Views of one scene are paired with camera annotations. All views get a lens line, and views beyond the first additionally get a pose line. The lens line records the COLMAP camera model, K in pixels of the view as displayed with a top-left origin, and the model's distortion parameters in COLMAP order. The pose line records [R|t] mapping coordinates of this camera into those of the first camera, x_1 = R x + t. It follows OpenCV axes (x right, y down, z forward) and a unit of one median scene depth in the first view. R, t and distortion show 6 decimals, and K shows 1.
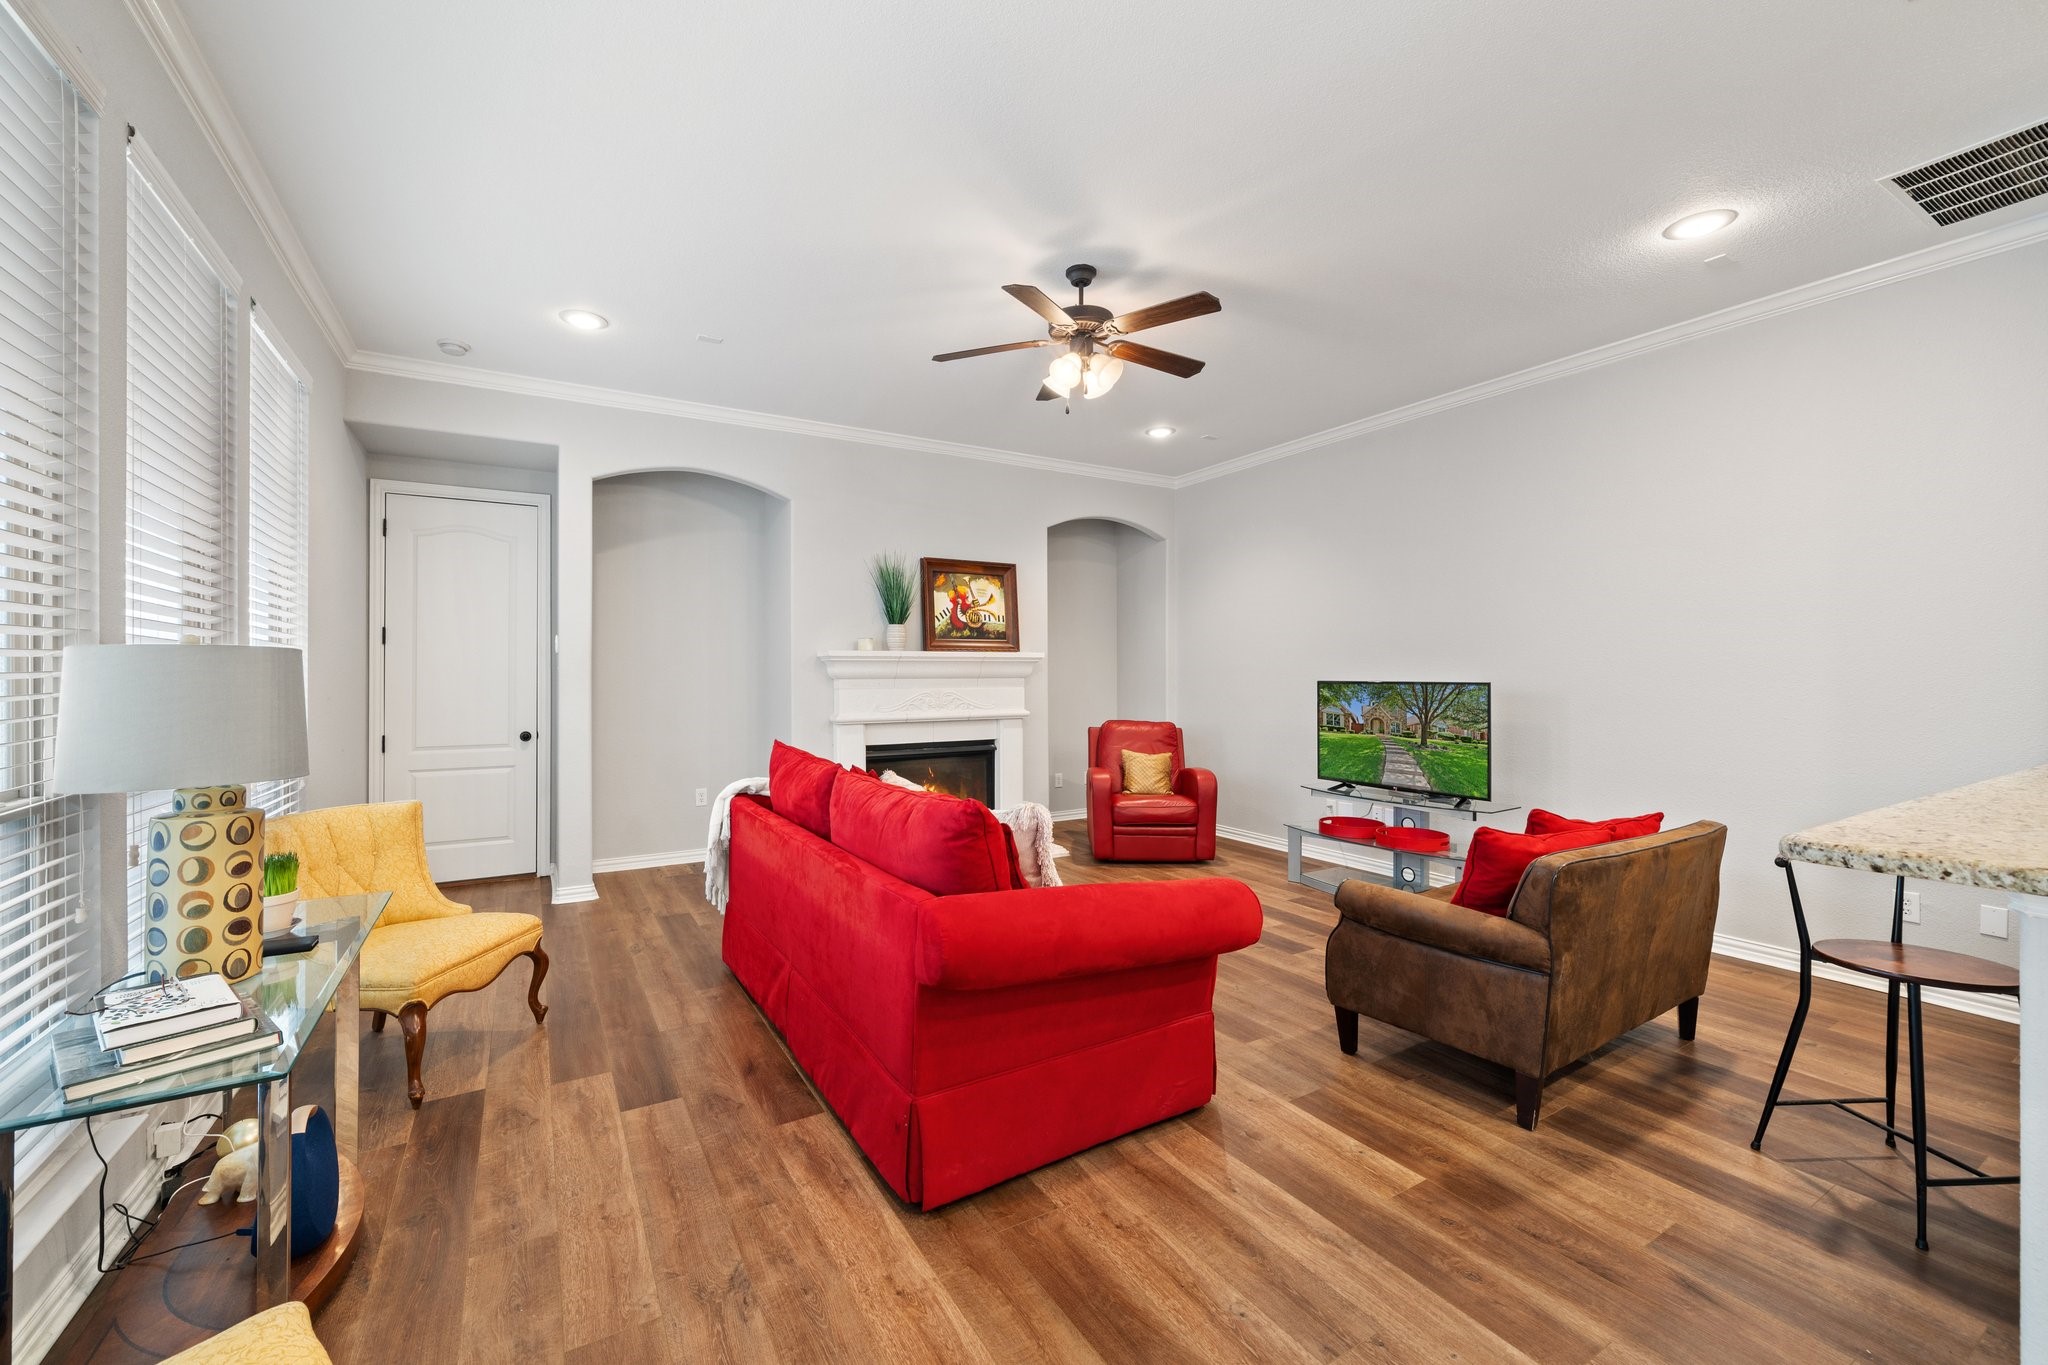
lens RADIAL K [[822.1, 0, 1017.7], [0, 822.1, 677.4], [0, 0, 1]] dist [-0.004273, -0.000134]
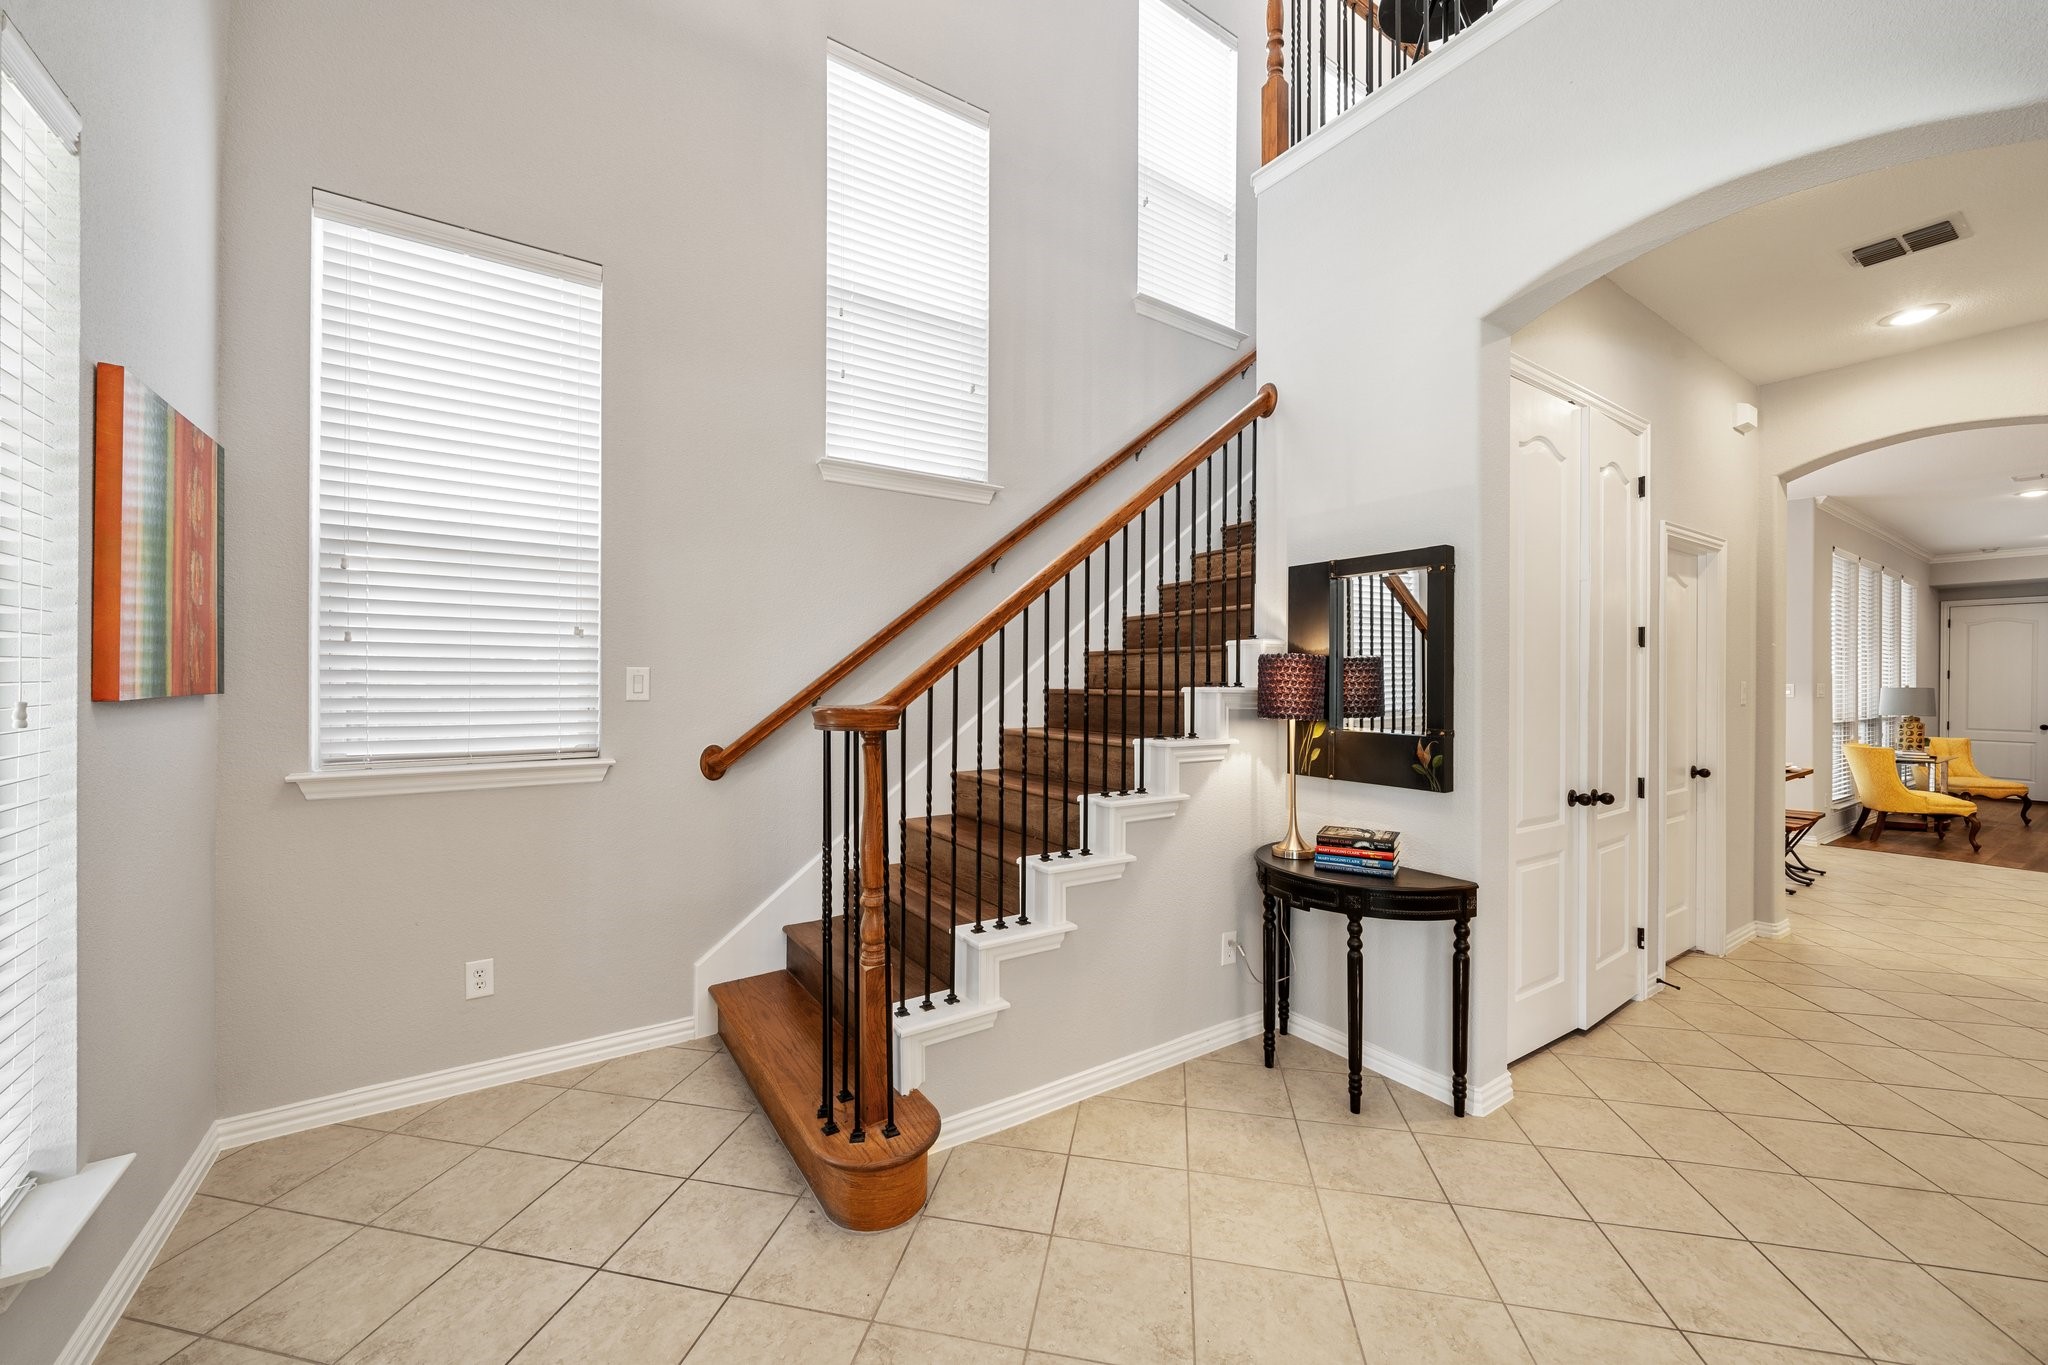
lens RADIAL K [[780.6, 0, 1004.6], [0, 780.6, 683.9], [0, 0, 1]] dist [-0.005321, 0.001211]
pose [[0.049810, 0.001051, -0.998758, 1.057718], [-0.012351, 0.999924, 0.000436, 0.003764], [0.998682, 0.012313, 0.049819, -1.462735]]
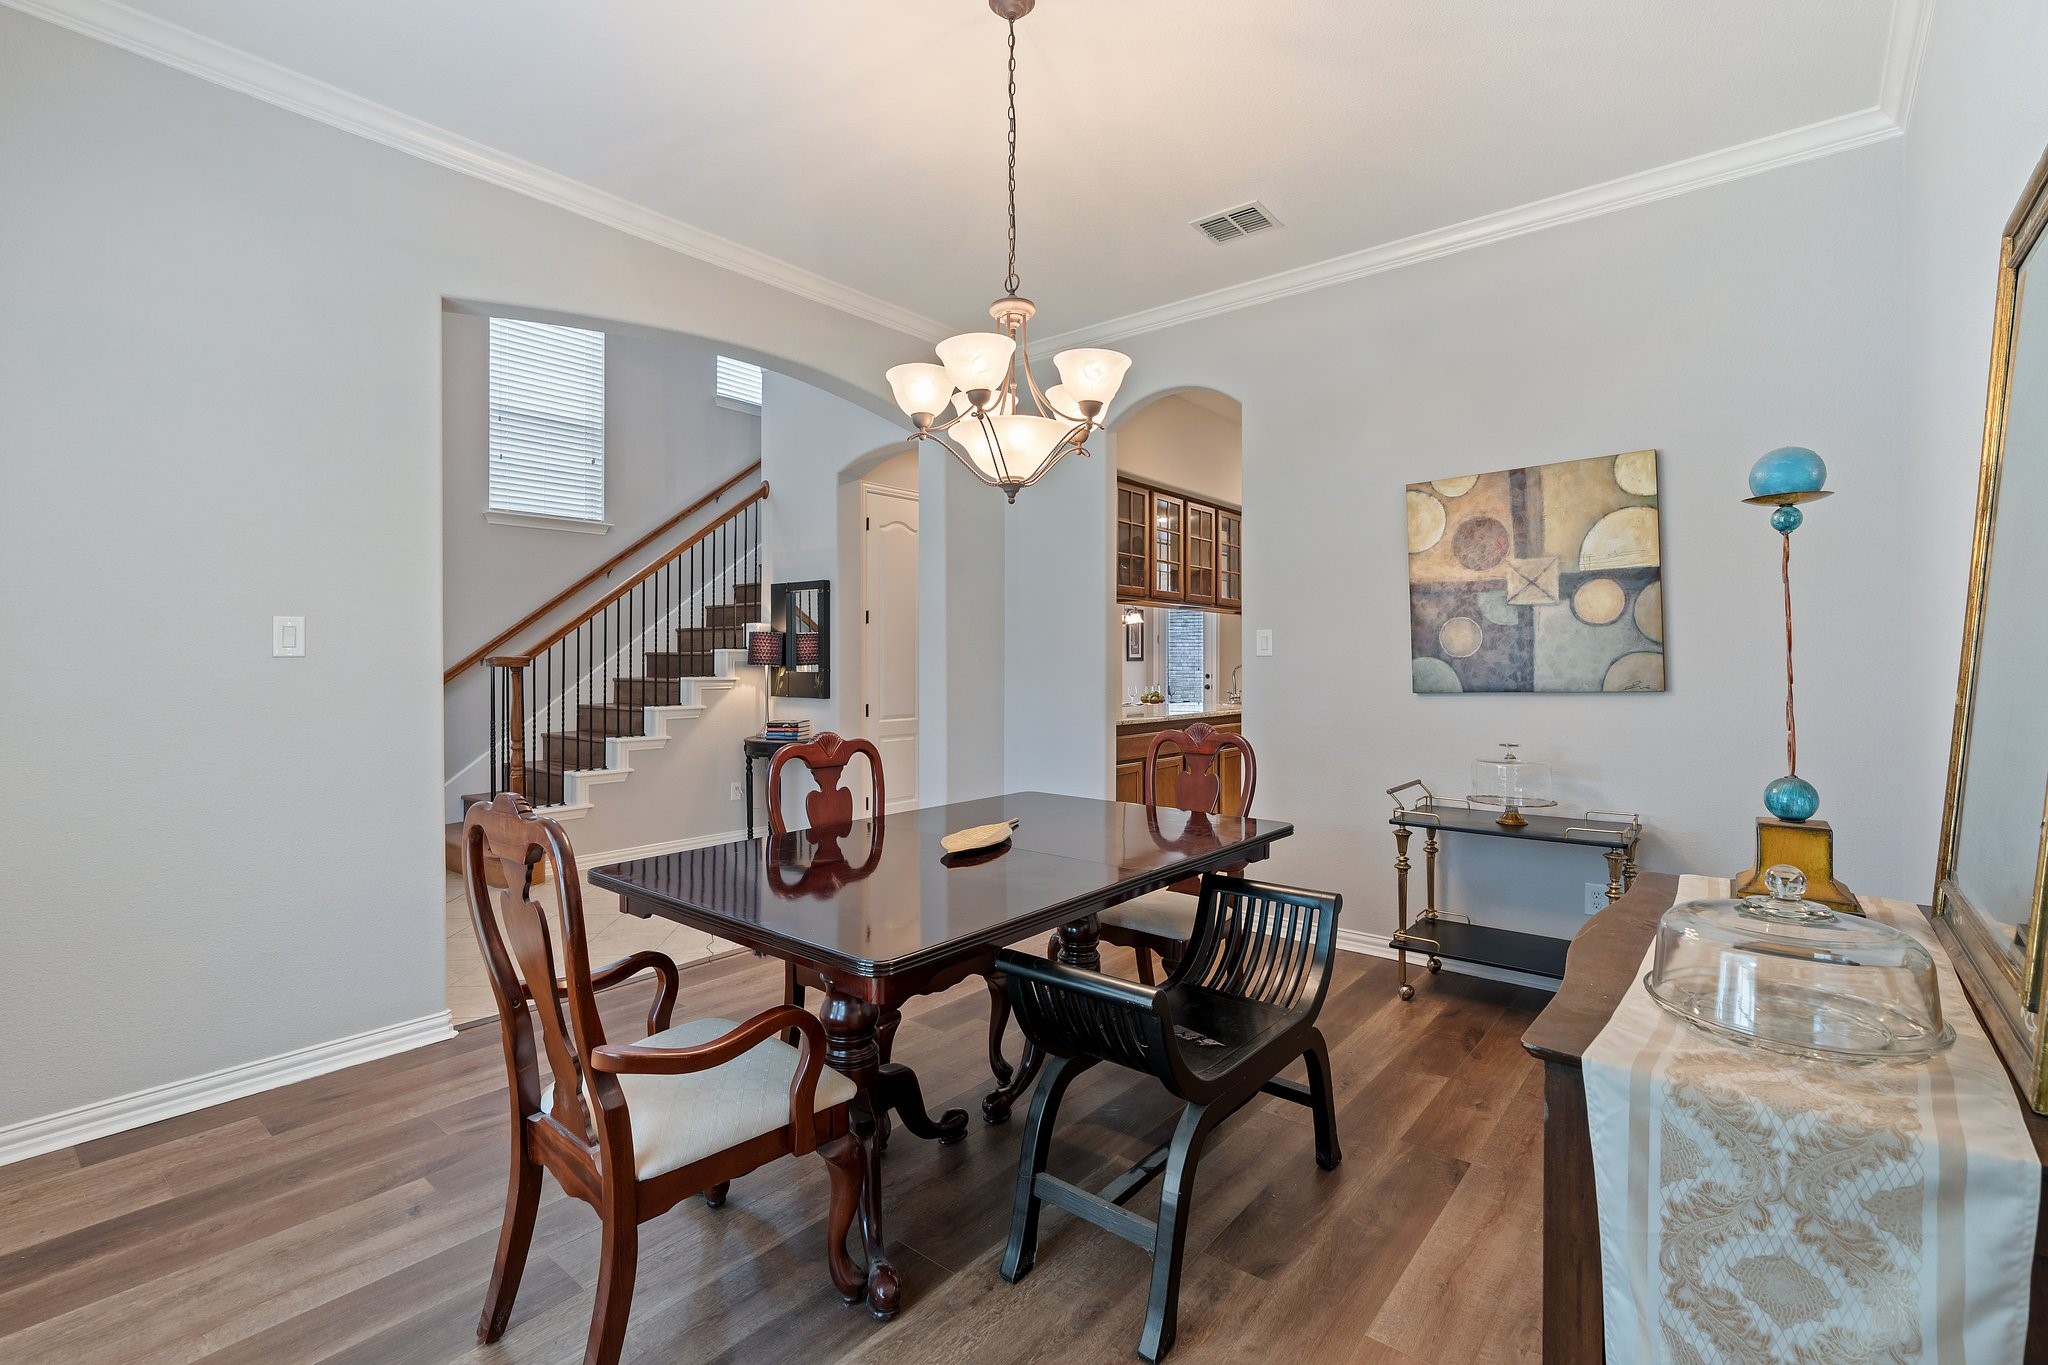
lens RADIAL K [[941.5, 0, 1012.3], [0, 941.5, 645.7], [0, 0, 1]] dist [-0.003703, 0.001074]
pose [[0.335360, -0.013153, -0.941998, 1.799140], [-0.007324, 0.999836, -0.016568, 0.017851], [0.942062, 0.012455, 0.335209, -1.345987]]
